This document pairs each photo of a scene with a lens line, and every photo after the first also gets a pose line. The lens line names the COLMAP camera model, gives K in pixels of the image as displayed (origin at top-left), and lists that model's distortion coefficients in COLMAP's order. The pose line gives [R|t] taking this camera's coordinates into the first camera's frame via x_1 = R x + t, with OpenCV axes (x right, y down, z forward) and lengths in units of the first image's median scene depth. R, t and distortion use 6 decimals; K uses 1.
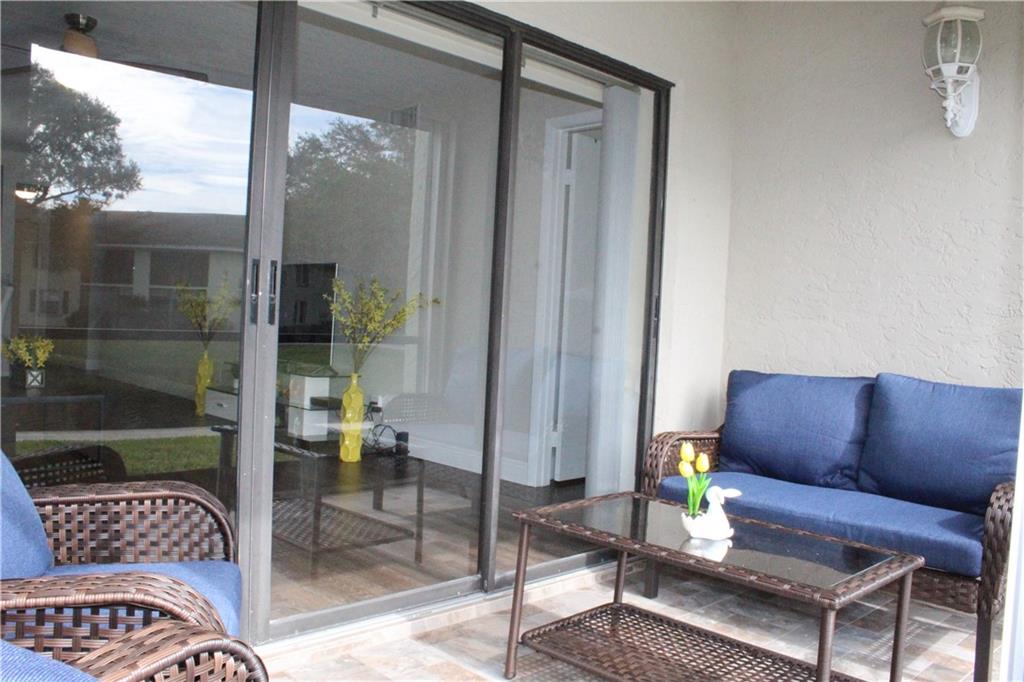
lens RADIAL K [[852.2, 0, 512.0], [0, 852.2, 341.0], [0, 0, 1]] dist [-0.170065, 0.157303]
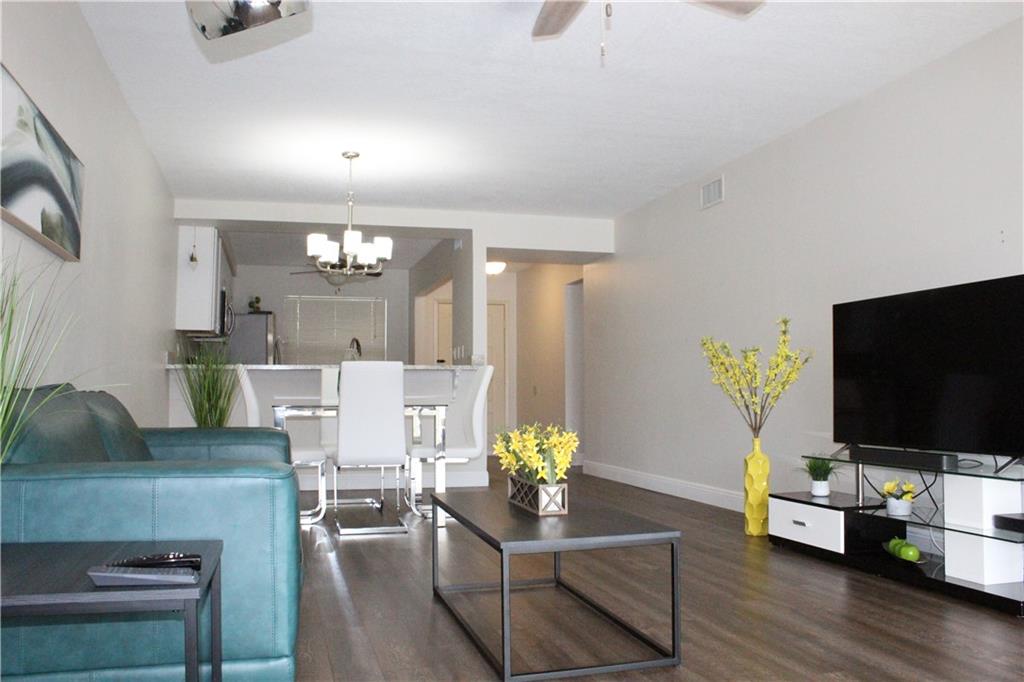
lens RADIAL K [[852.2, 0, 512.0], [0, 852.2, 341.0], [0, 0, 1]] dist [-0.170065, 0.157303]
pose [[0.869026, -0.088109, -0.486858, -0.301774], [0.039044, 0.993160, -0.110043, -0.000821], [0.493223, 0.076621, 0.866522, 0.450398]]
